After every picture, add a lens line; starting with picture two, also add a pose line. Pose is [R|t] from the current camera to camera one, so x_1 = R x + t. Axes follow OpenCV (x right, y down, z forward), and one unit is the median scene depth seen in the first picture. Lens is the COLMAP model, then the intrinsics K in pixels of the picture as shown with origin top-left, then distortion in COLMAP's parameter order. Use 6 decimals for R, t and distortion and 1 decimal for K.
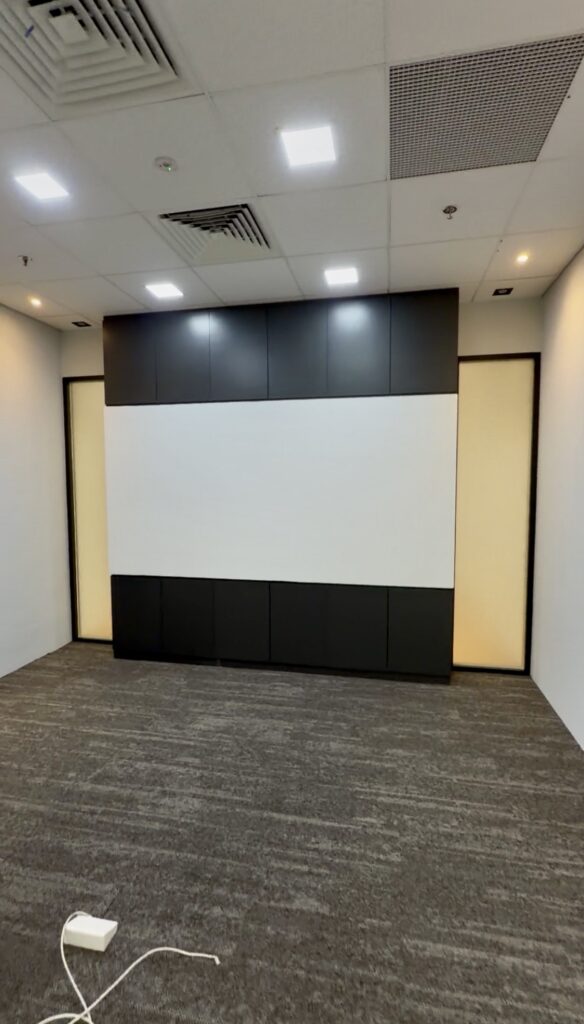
lens RADIAL K [[476.4, 0, 289.8], [0, 476.4, 516.4], [0, 0, 1]] dist [0.000966, 0.000171]
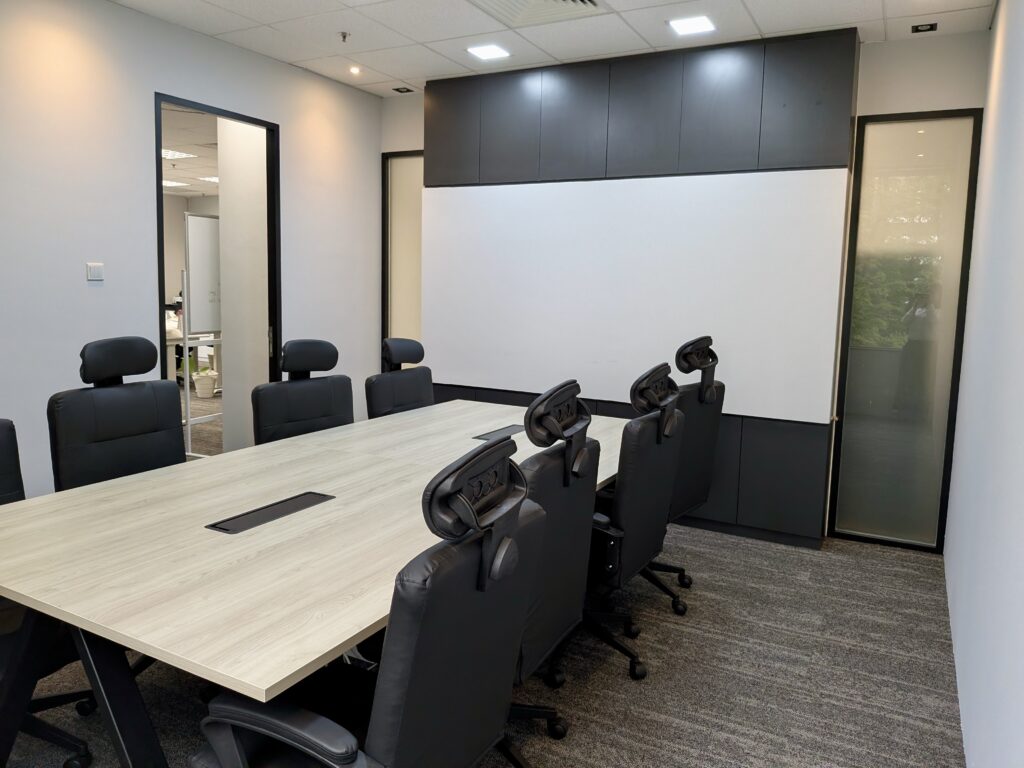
lens RADIAL K [[746.5, 0, 512.1], [0, 746.5, 380.9], [0, 0, 1]] dist [-0.004016, -0.009208]
pose [[0.958259, 0.062678, -0.278947, 0.189573], [-0.049168, 0.997265, 0.055177, 0.040845], [0.281643, -0.039159, 0.958720, -0.301584]]
